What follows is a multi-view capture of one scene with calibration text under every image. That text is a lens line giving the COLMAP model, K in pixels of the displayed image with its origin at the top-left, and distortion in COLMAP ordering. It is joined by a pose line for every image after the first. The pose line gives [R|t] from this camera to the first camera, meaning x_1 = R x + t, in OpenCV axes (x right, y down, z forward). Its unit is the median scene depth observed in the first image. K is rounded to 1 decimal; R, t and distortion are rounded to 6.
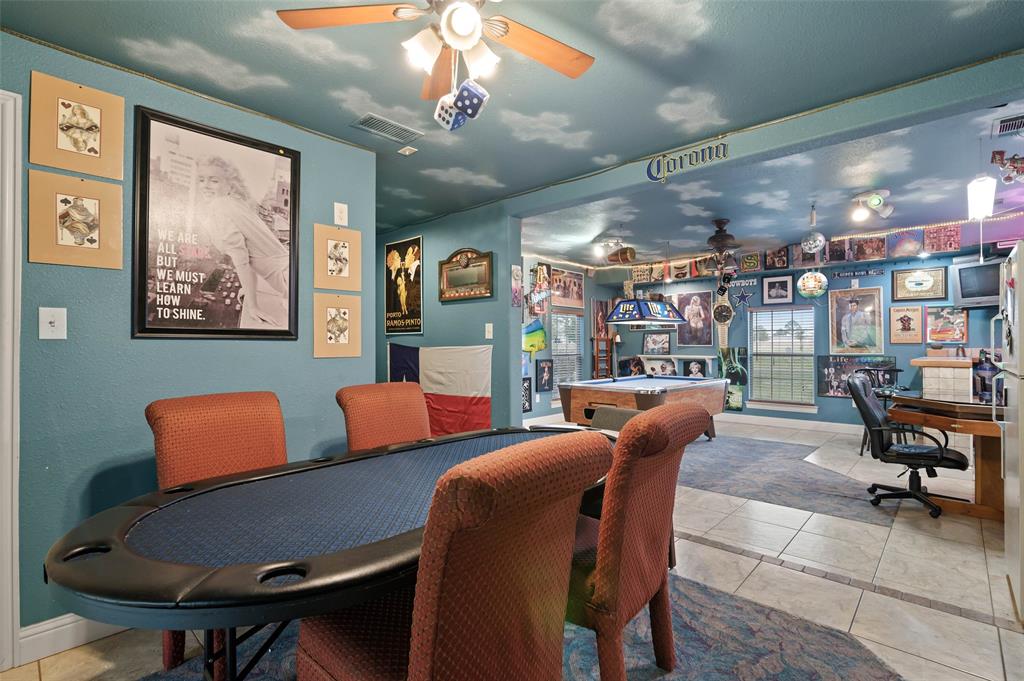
lens RADIAL K [[473.2, 0, 513.6], [0, 473.2, 341.1], [0, 0, 1]] dist [-0.012305, 0.001172]
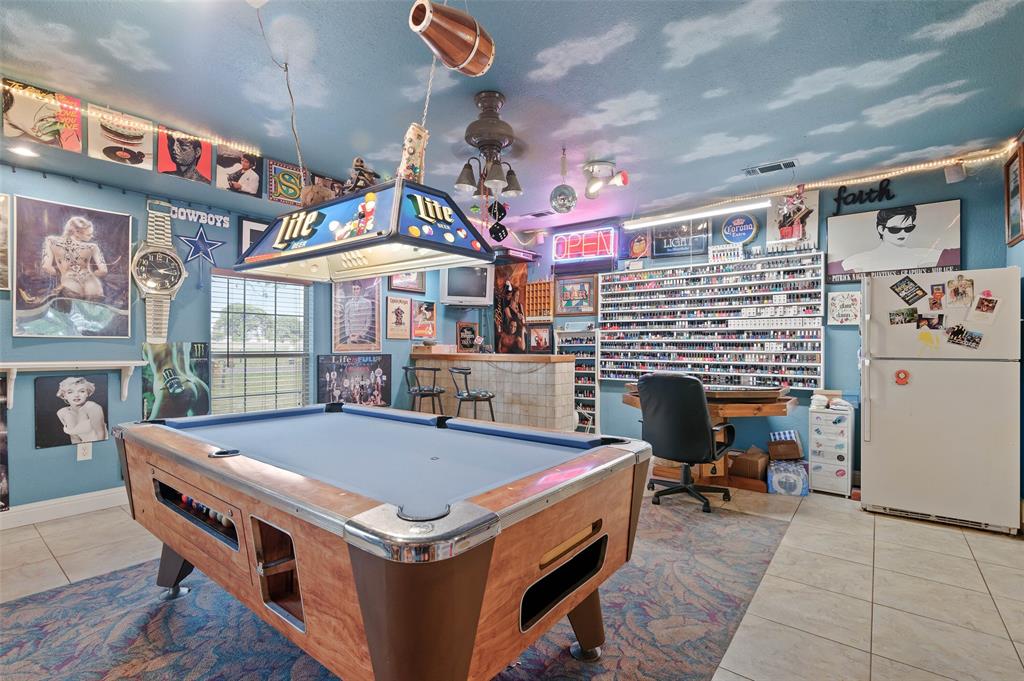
lens RADIAL K [[473.2, 0, 509.4], [0, 473.2, 344.9], [0, 0, 1]] dist [-0.012305, 0.001172]
pose [[-0.092599, 0.004130, 0.995695, -0.057656], [-0.012966, 0.999902, -0.005353, 0.014609], [-0.995619, -0.013406, -0.092537, 0.716924]]
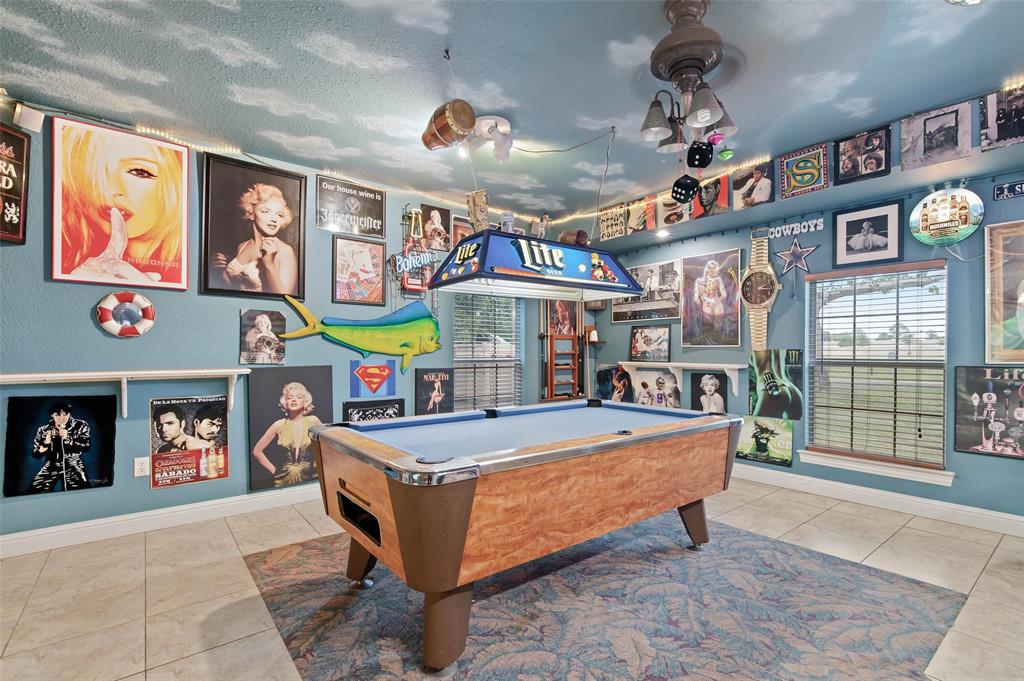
lens RADIAL K [[473.2, 0, 514.4], [0, 473.2, 354.7], [0, 0, 1]] dist [-0.012305, 0.001172]
pose [[0.988601, 0.004300, -0.150501, 0.253439], [-0.001563, 0.999831, 0.018302, 0.010319], [0.150554, -0.017858, 0.988440, 0.426280]]
